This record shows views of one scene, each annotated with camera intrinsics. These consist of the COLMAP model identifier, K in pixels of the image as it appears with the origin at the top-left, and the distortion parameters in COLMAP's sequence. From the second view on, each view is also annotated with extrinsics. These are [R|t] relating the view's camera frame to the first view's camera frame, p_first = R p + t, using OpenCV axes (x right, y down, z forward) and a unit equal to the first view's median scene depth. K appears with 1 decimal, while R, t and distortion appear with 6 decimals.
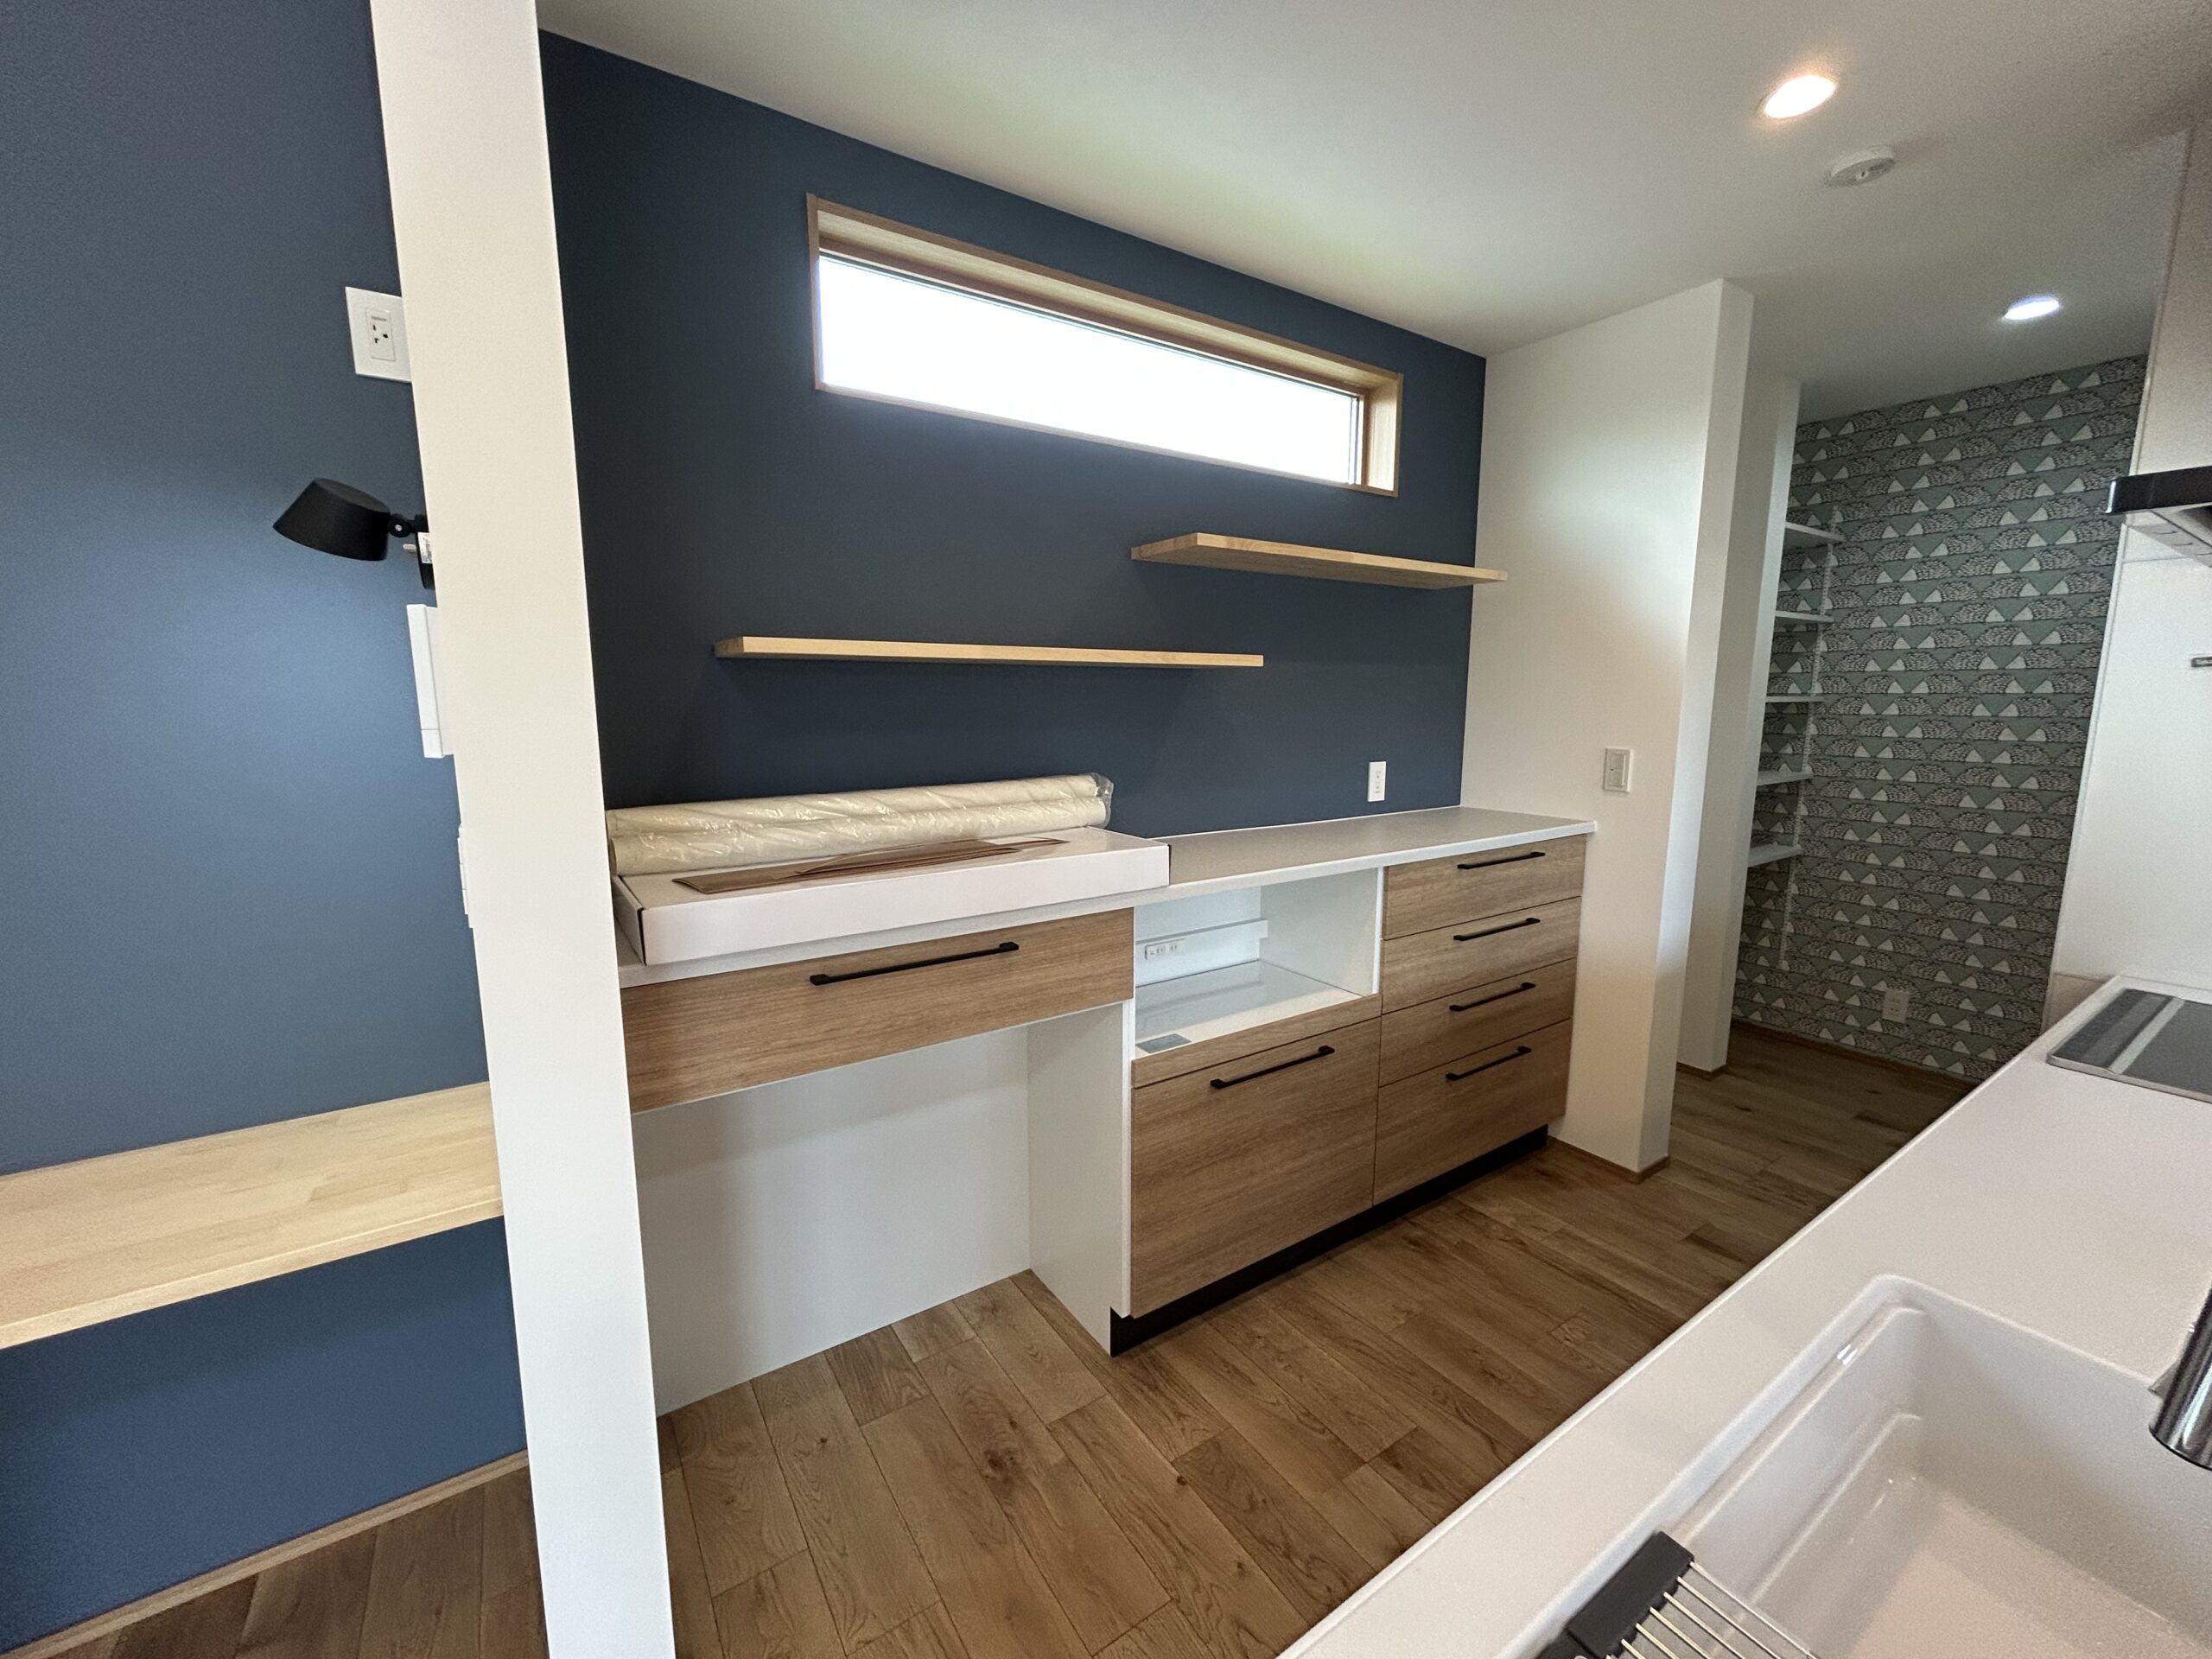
lens RADIAL K [[890.8, 0, 1100.9], [0, 890.8, 827.2], [0, 0, 1]] dist [-0.001788, 0.000459]
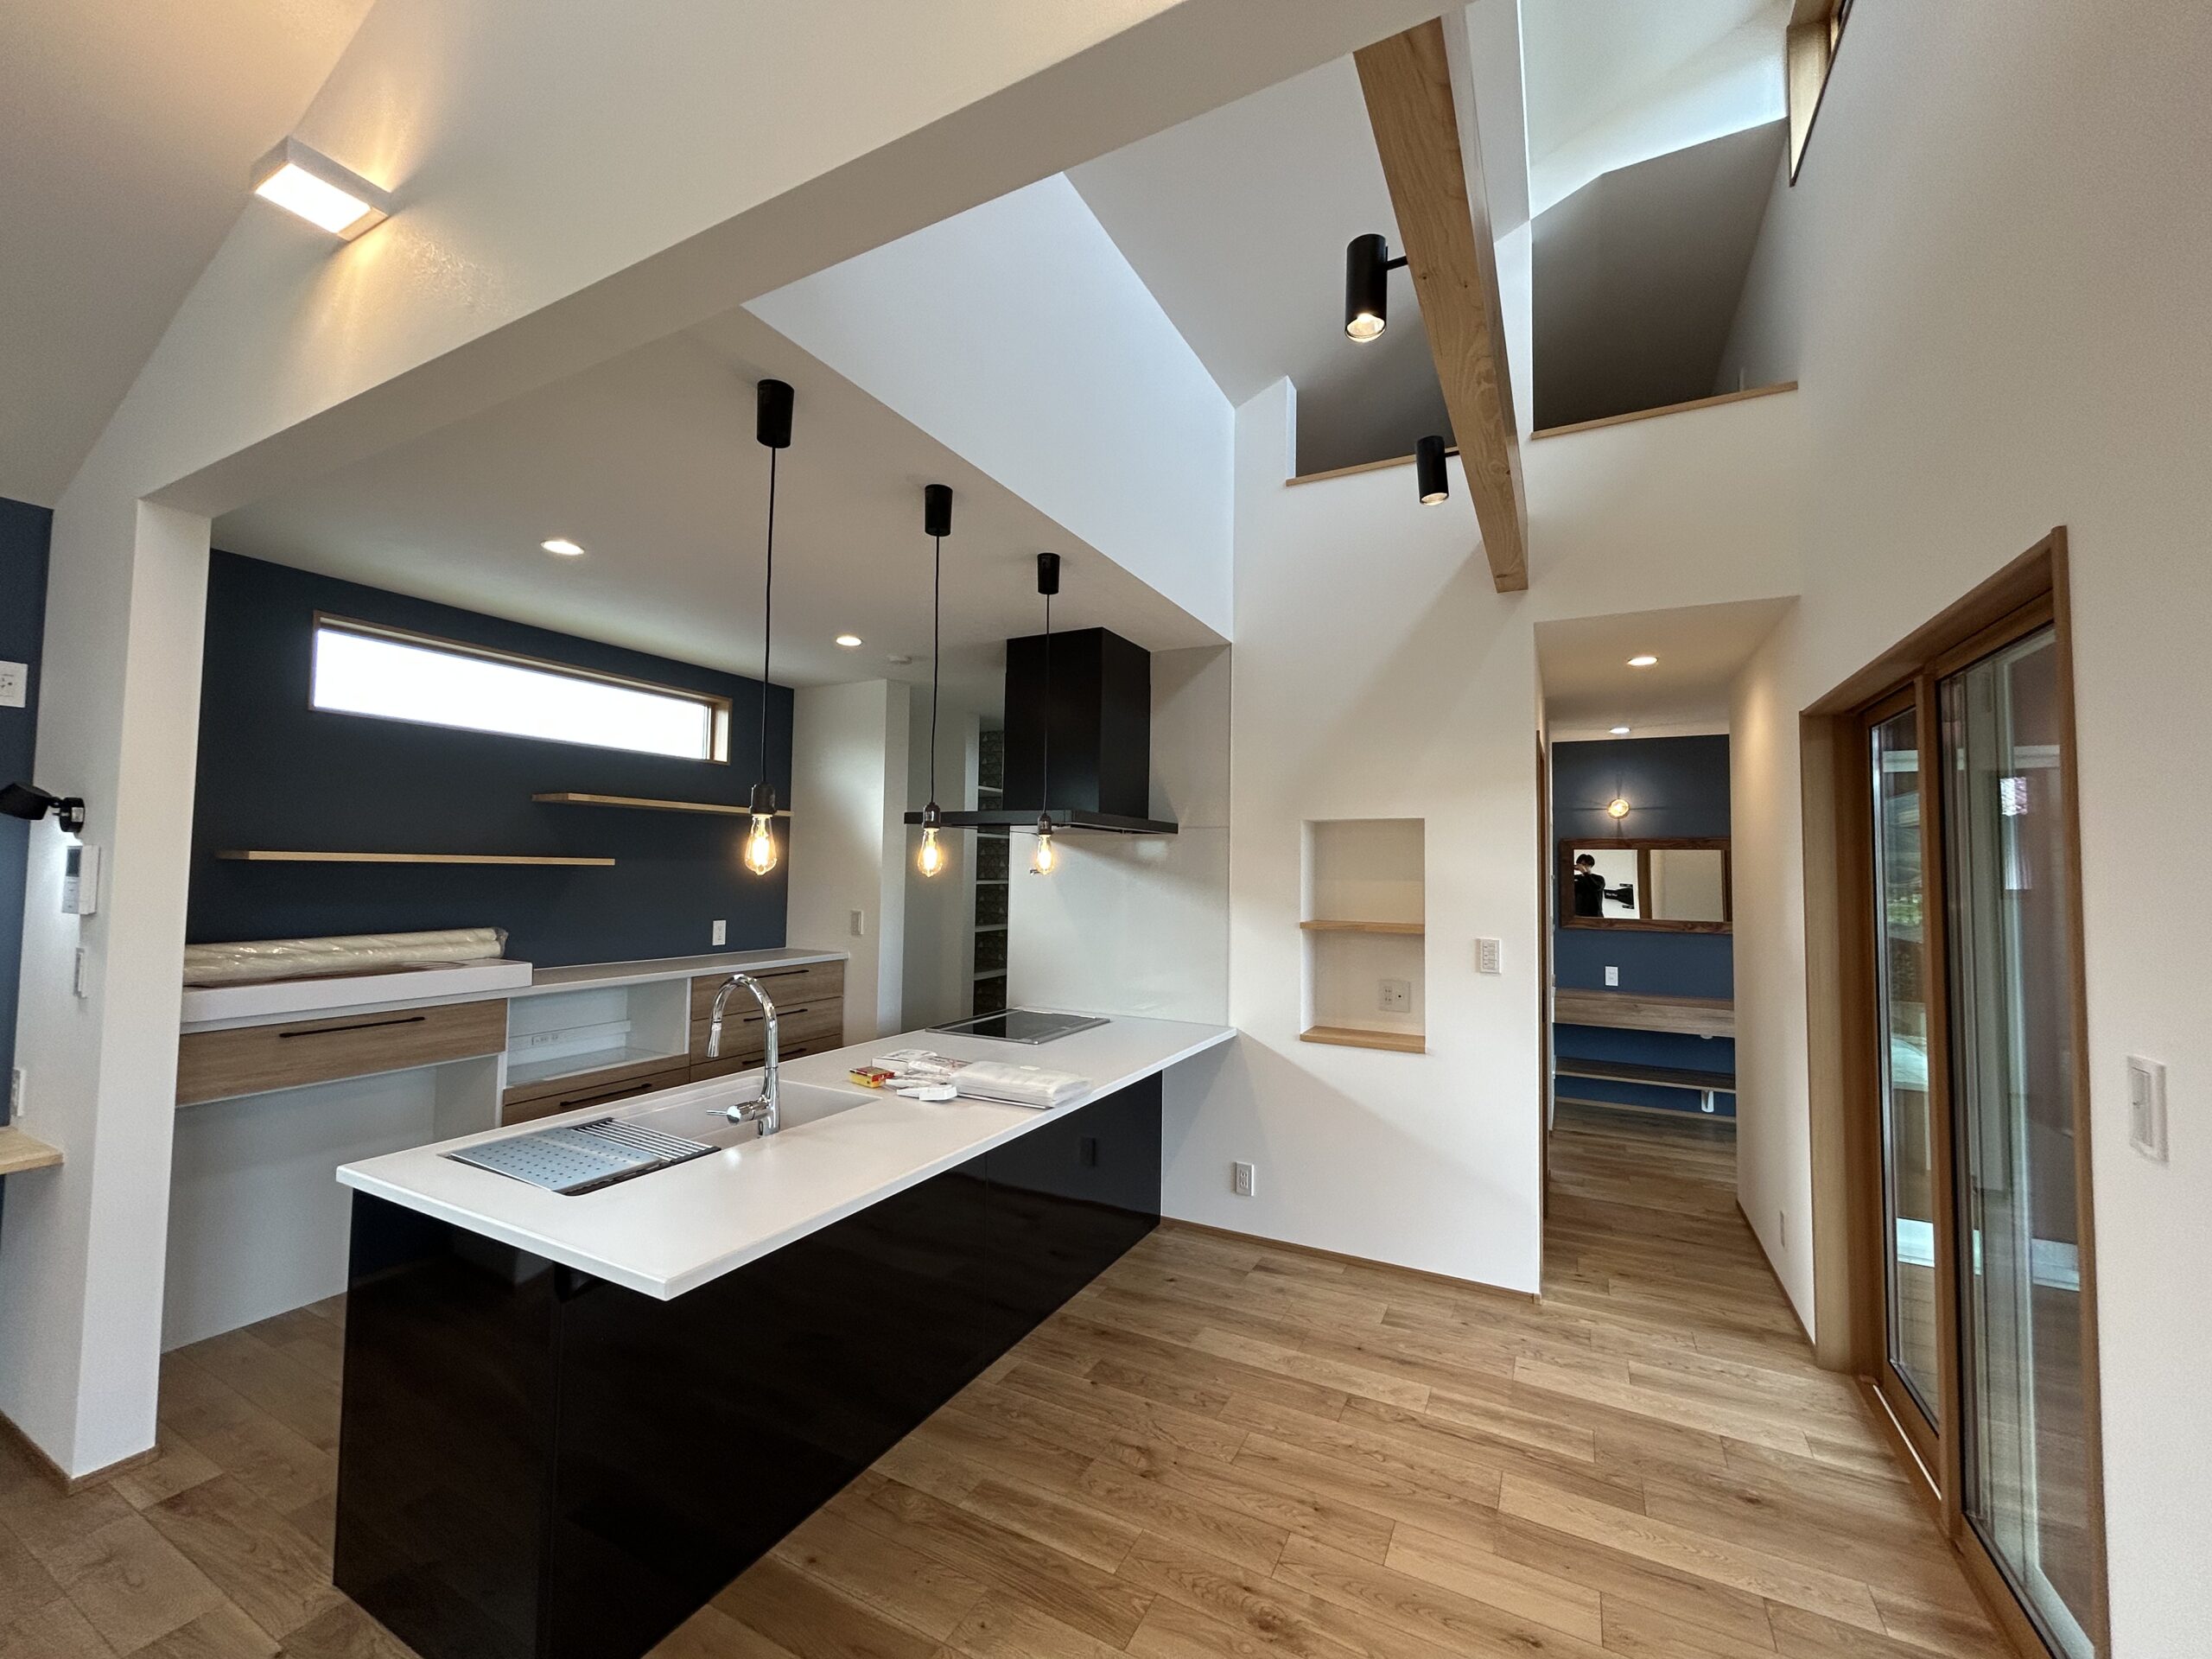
lens RADIAL K [[890.8, 0, 1100.9], [0, 890.8, 827.2], [0, 0, 1]] dist [-0.001788, 0.000459]
pose [[0.879950, 0.033935, 0.473852, 0.197581], [0.058499, 0.982114, -0.178968, 0.122728], [-0.471450, 0.185203, 0.862227, -1.028544]]
